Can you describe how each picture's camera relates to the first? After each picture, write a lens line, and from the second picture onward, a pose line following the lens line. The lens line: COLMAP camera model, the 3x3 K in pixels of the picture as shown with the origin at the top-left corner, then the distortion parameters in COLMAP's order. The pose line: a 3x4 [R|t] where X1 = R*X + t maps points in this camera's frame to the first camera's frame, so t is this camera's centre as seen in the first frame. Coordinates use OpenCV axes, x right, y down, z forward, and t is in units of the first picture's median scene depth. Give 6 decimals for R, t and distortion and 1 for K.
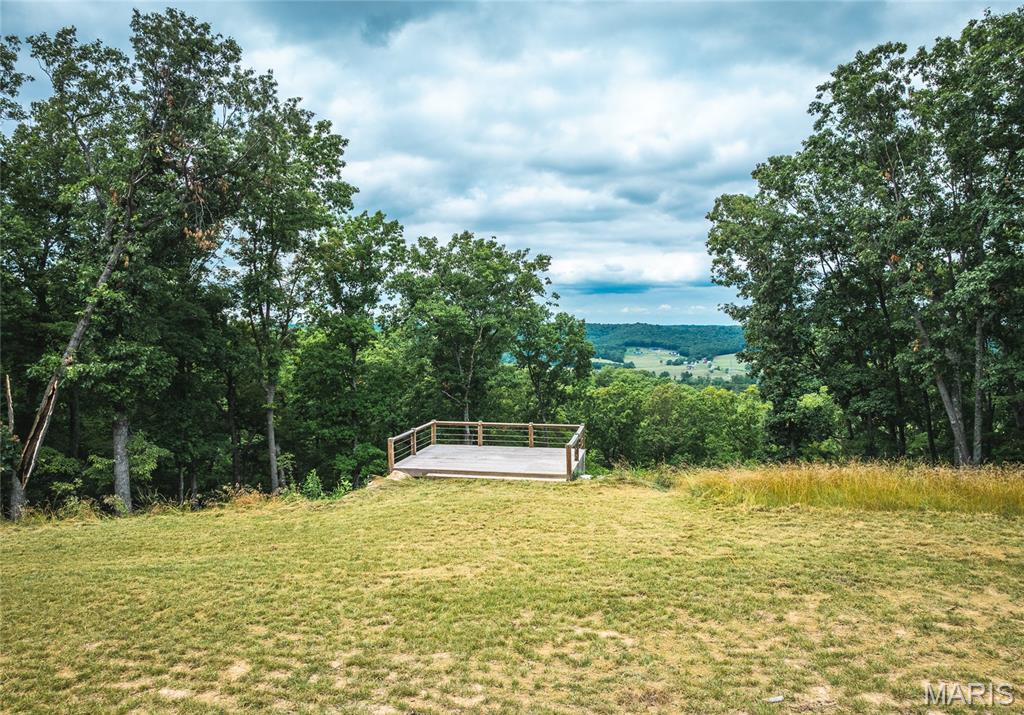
lens RADIAL K [[733.0, 0, 510.7], [0, 733.0, 357.7], [0, 0, 1]] dist [-0.035493, -0.001852]
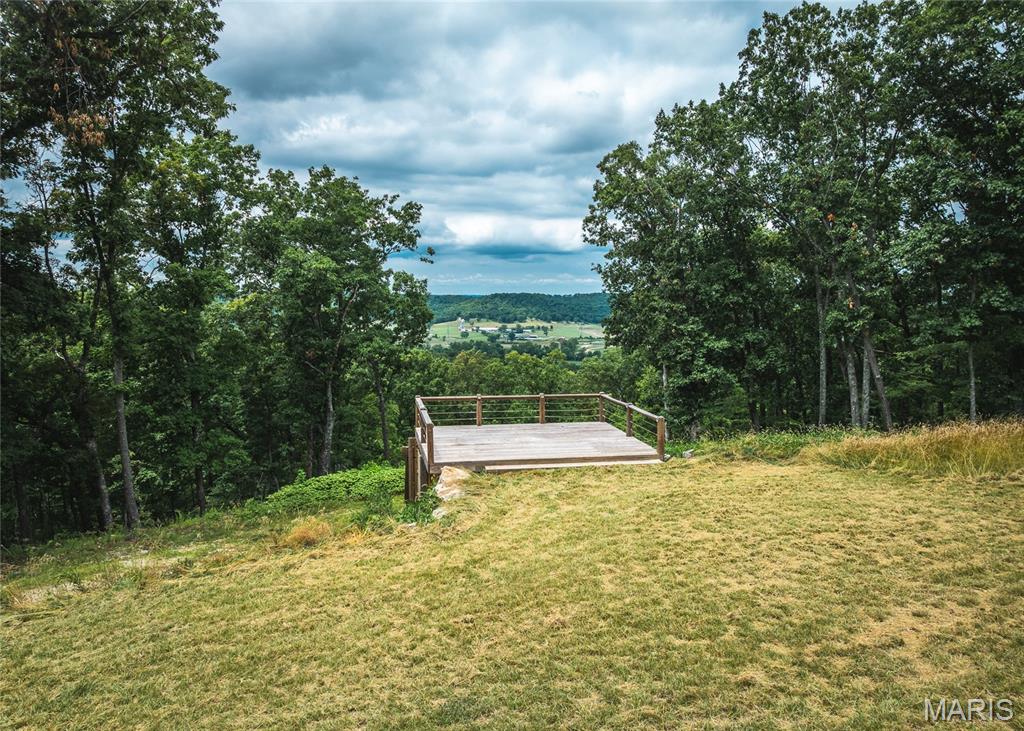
lens RADIAL K [[725.8, 0, 513.2], [0, 725.8, 364.0], [0, 0, 1]] dist [-0.028449, -0.004236]
pose [[0.921345, -0.027501, 0.387771, -0.188513], [0.007602, 0.998578, 0.052757, 0.007394], [-0.388671, -0.045660, 0.920245, 0.158009]]
